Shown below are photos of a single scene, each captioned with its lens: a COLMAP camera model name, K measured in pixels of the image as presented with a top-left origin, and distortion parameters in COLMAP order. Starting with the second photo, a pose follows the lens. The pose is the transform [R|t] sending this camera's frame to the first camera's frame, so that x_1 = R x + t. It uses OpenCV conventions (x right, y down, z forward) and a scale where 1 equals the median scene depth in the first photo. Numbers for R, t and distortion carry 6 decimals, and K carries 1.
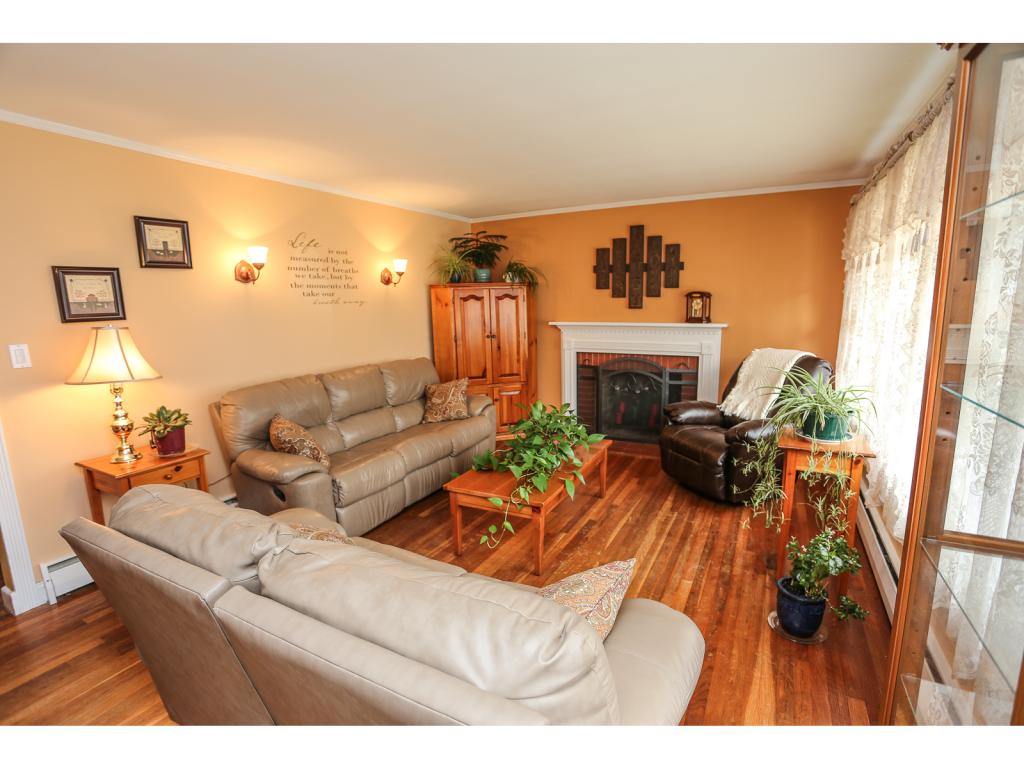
lens RADIAL K [[506.3, 0, 512.0], [0, 506.3, 384.0], [0, 0, 1]] dist [-0.070012, 0.027895]
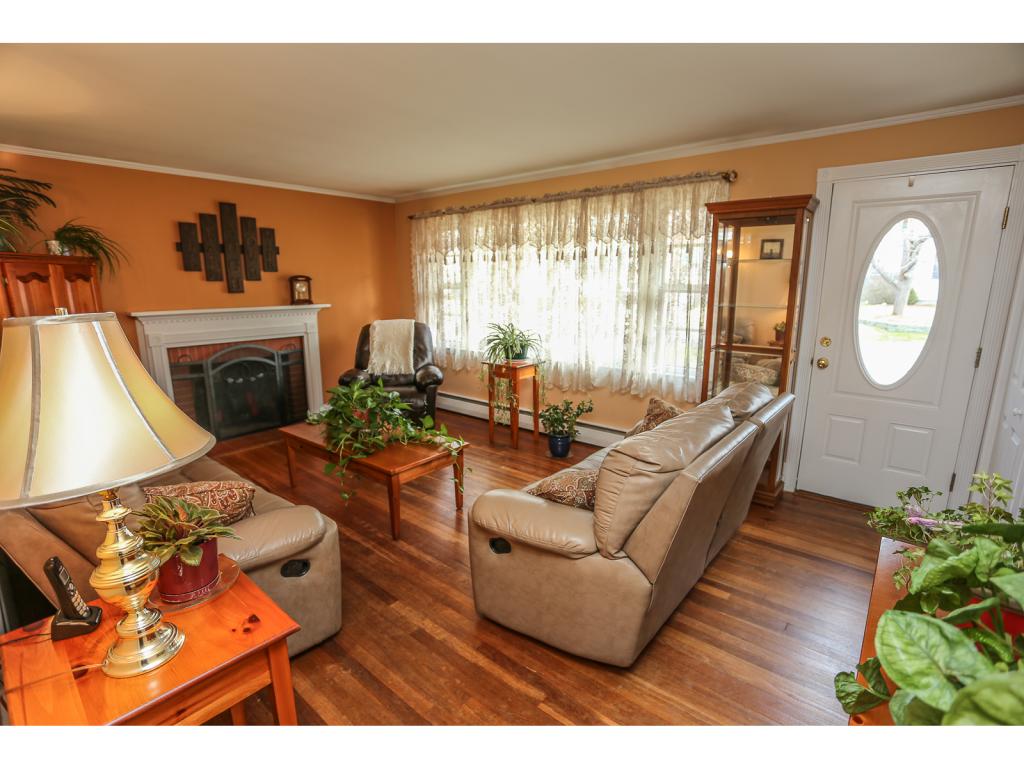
lens RADIAL K [[506.3, 0, 512.0], [0, 506.3, 384.0], [0, 0, 1]] dist [-0.070012, 0.027895]
pose [[0.194740, -0.179284, 0.964331, -0.586685], [0.157400, 0.976124, 0.149690, -0.042737], [-0.968143, 0.122635, 0.218310, 0.330728]]
